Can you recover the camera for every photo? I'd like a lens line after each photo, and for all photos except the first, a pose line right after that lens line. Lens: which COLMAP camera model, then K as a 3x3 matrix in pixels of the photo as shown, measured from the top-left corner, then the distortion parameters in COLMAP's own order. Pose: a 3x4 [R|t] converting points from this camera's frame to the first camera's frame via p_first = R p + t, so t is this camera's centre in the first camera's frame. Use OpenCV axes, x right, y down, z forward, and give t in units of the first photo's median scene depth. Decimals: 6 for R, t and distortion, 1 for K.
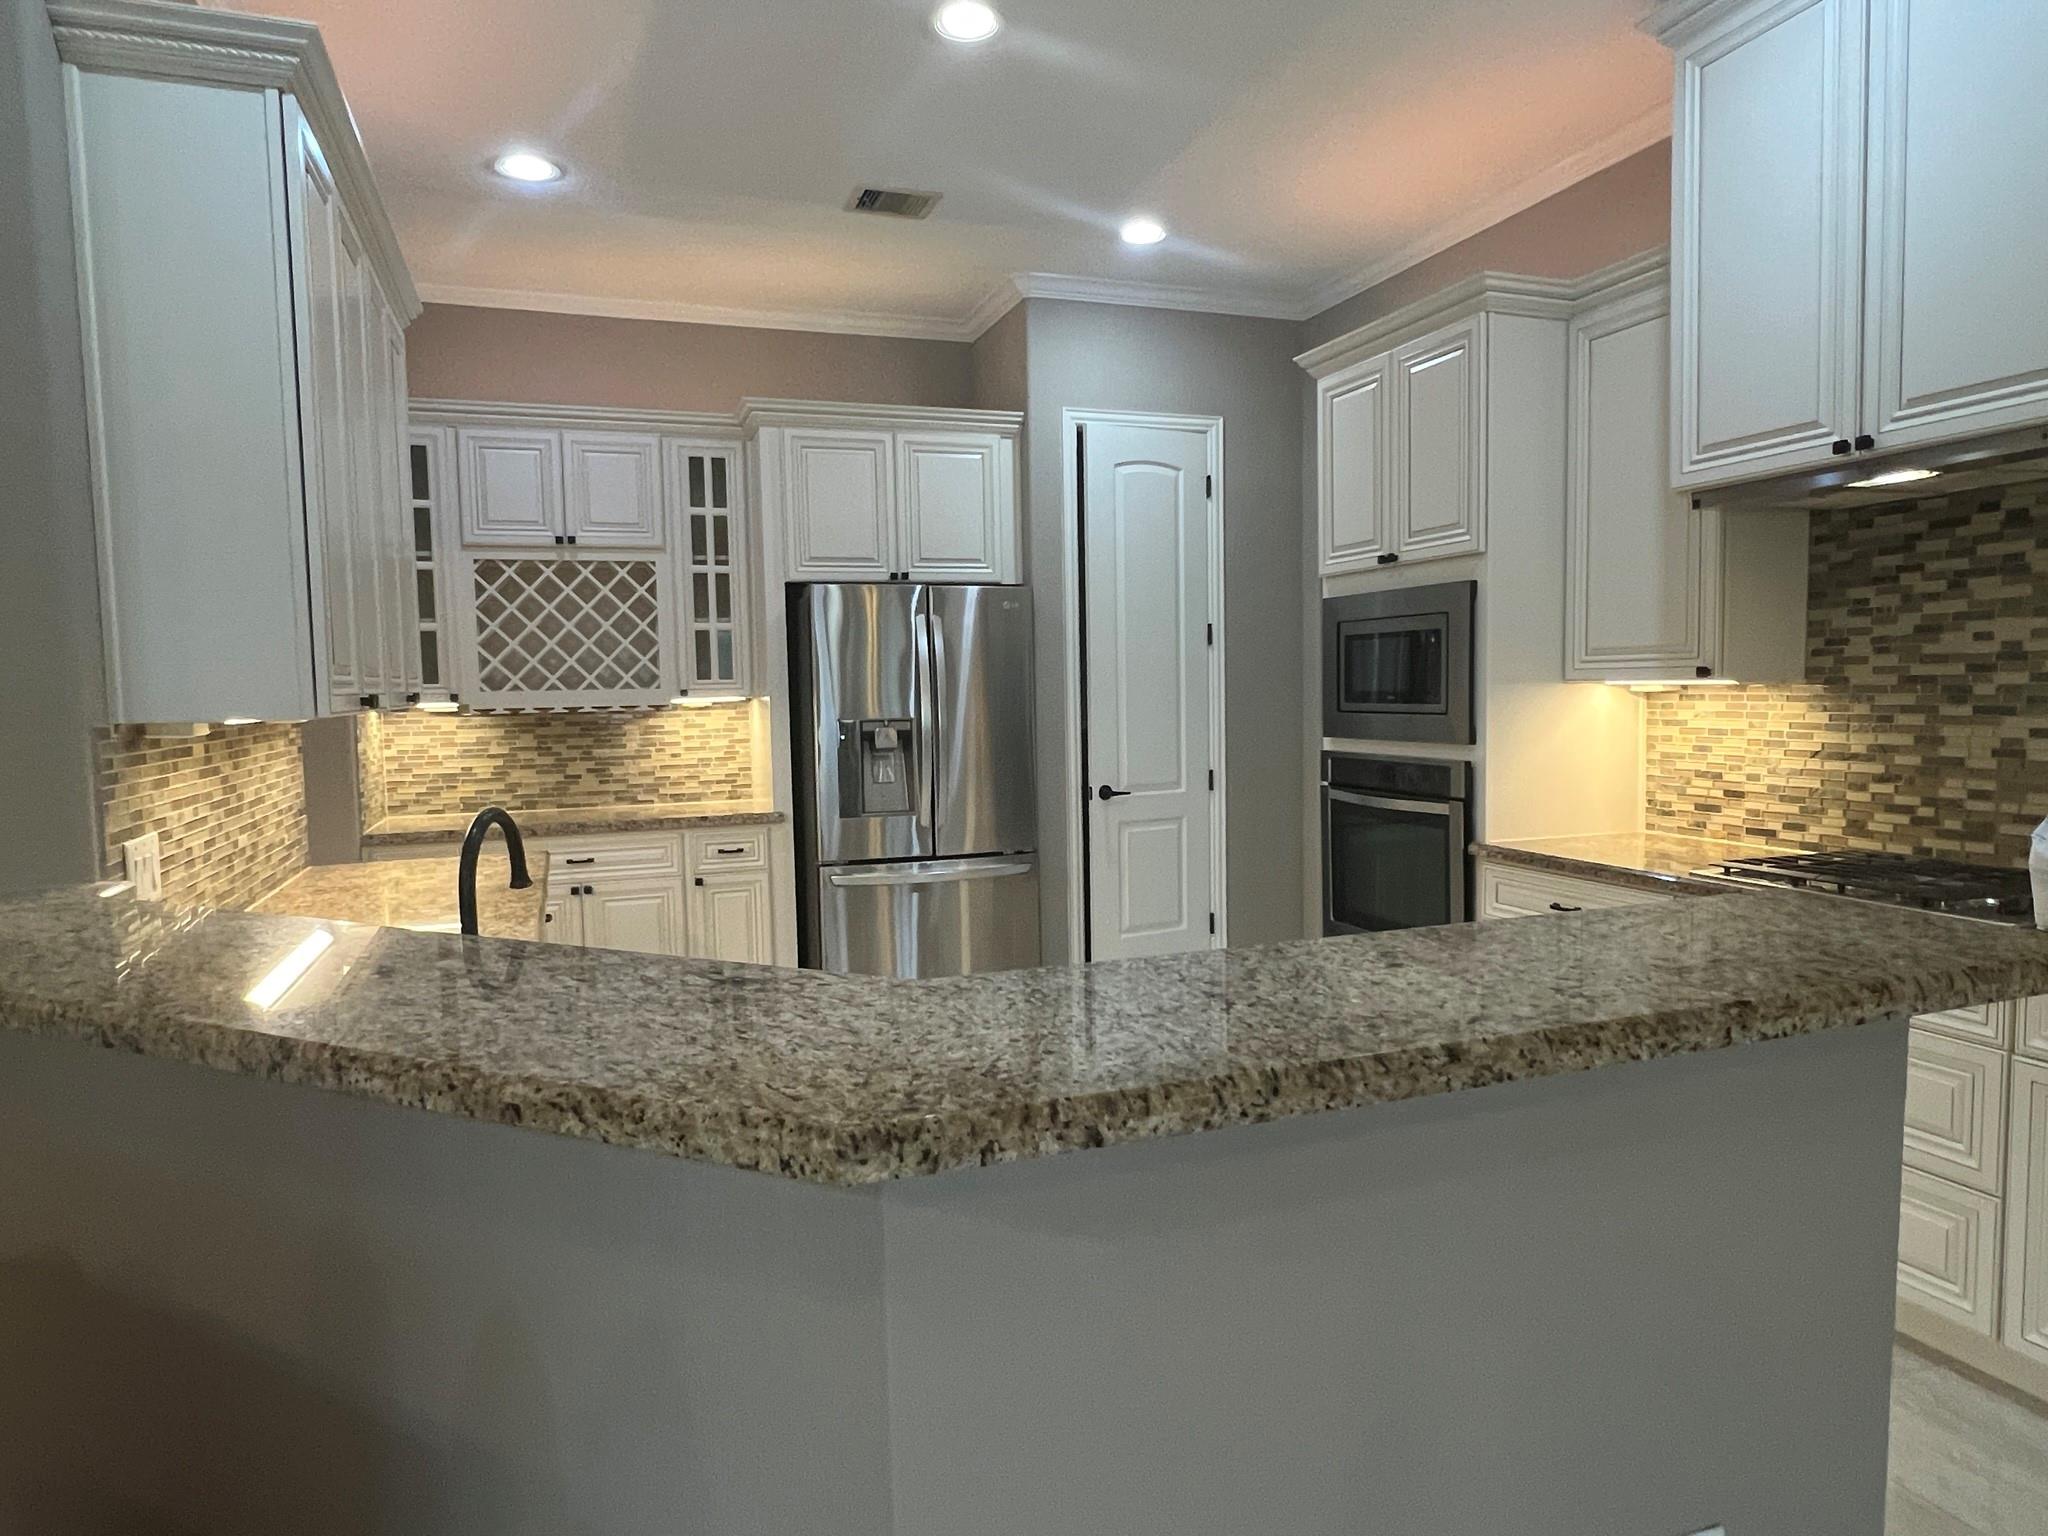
lens RADIAL K [[1253.2, 0, 1012.7], [0, 1253.2, 771.7], [0, 0, 1]] dist [0.006718, -0.003038]
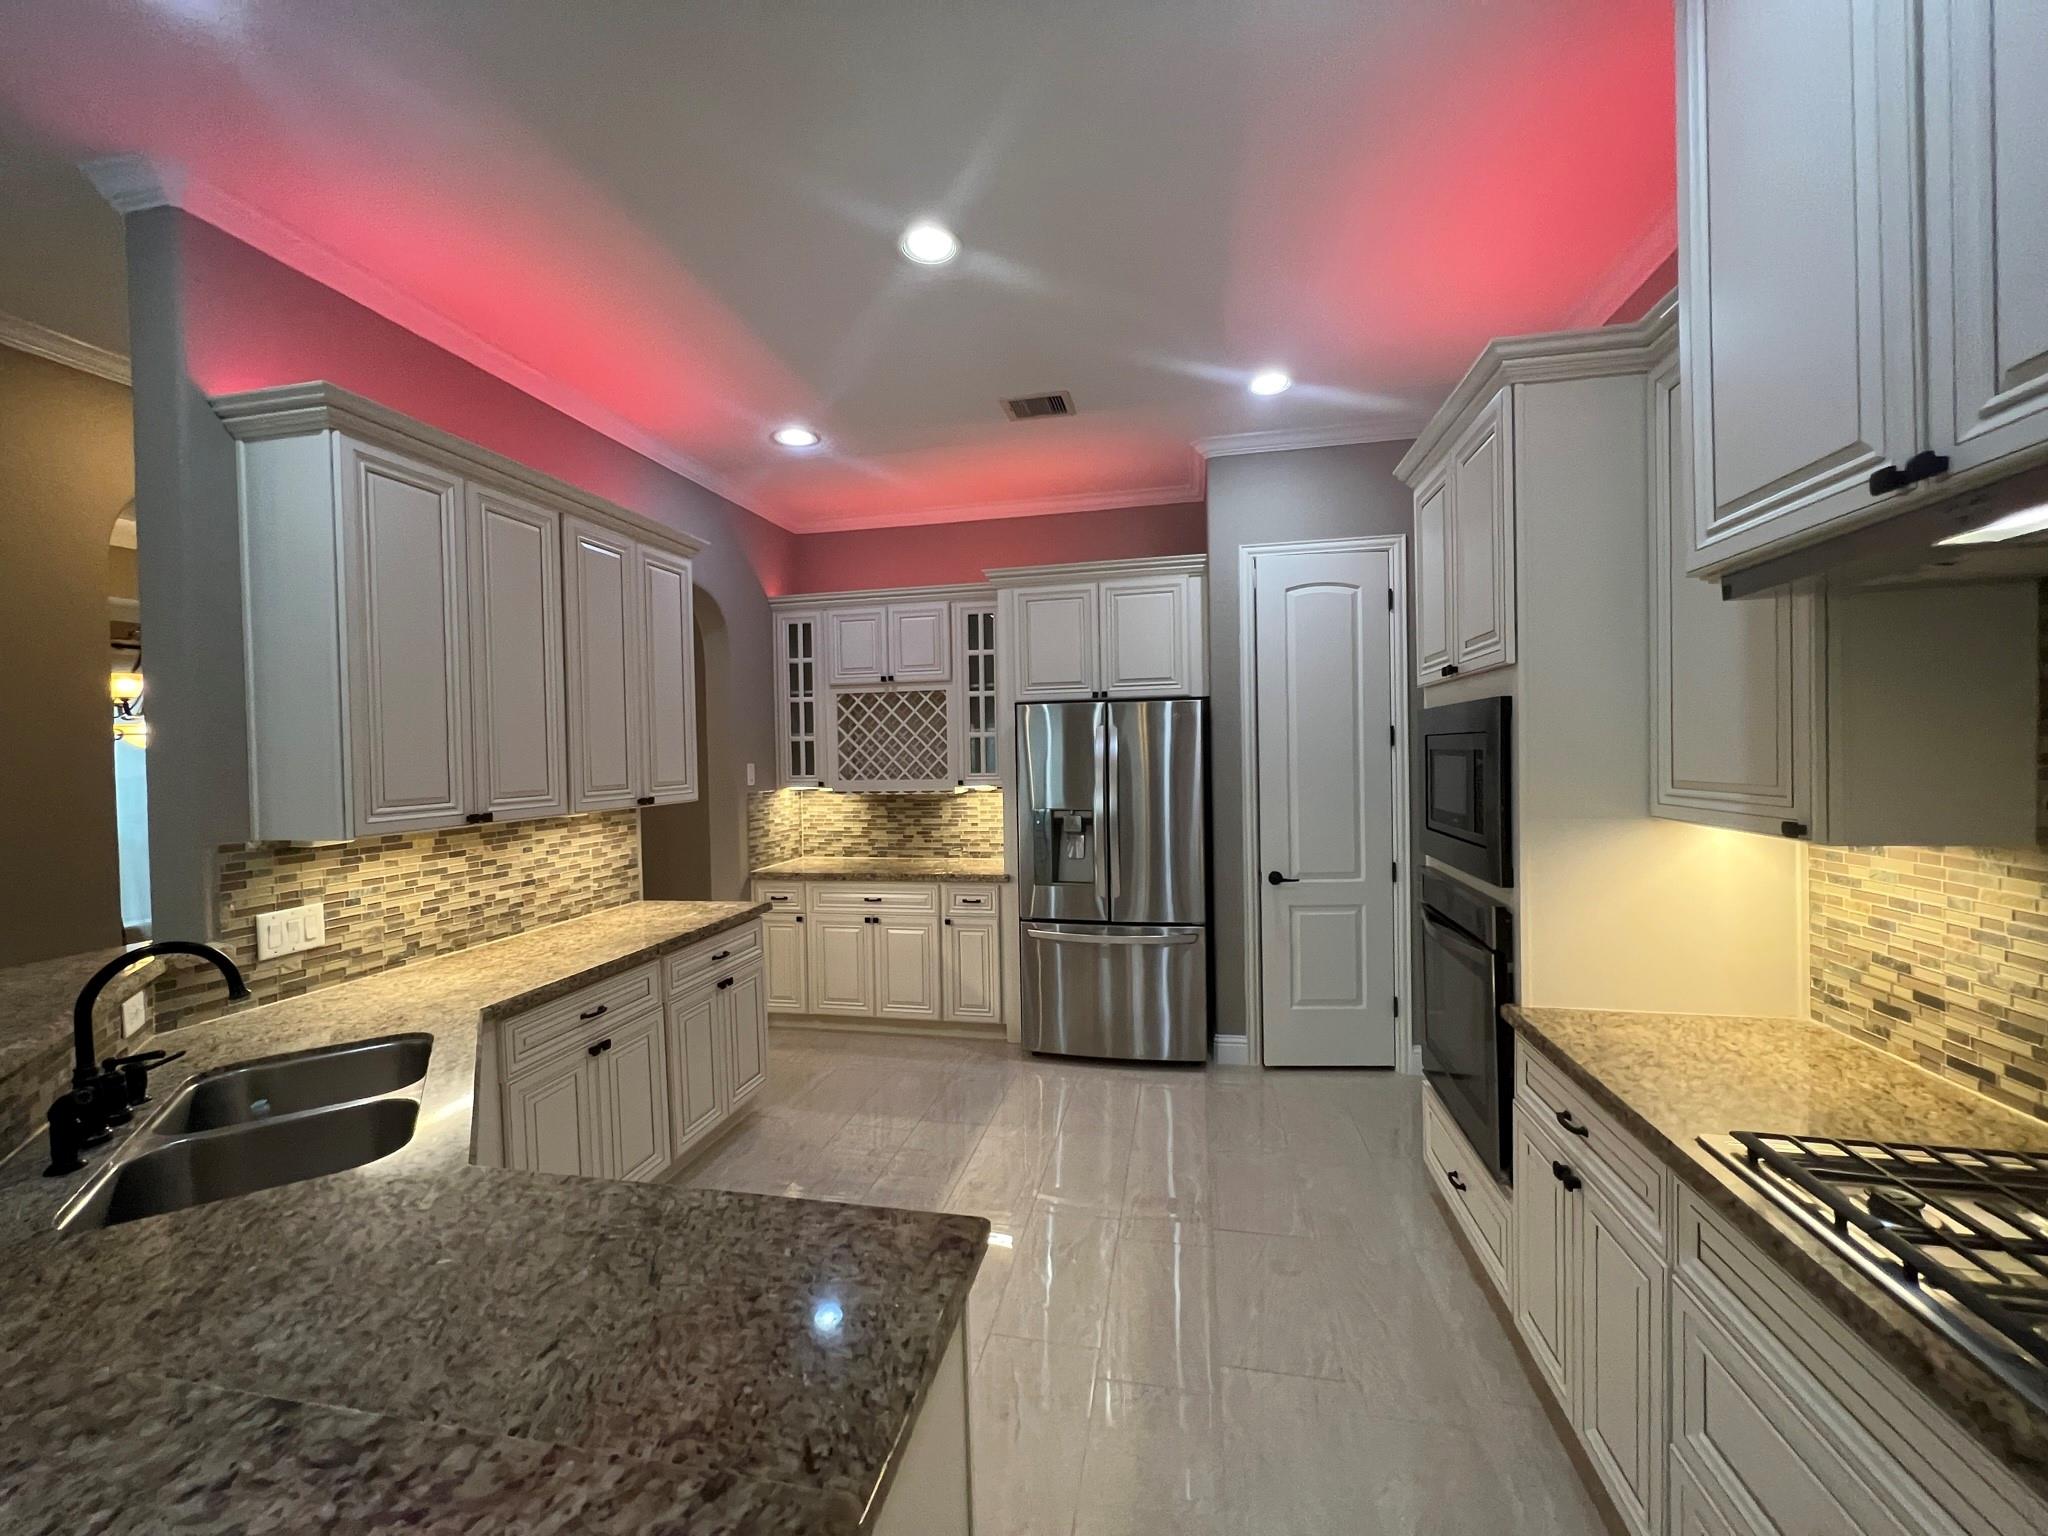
lens RADIAL K [[820.9, 0, 1019.3], [0, 820.9, 765.4], [0, 0, 1]] dist [-0.002512, 0.000970]
pose [[0.851157, 0.012705, -0.524757, 0.283591], [-0.034638, 0.998888, -0.031999, -0.056914], [0.523767, 0.045413, 0.850650, 0.264256]]
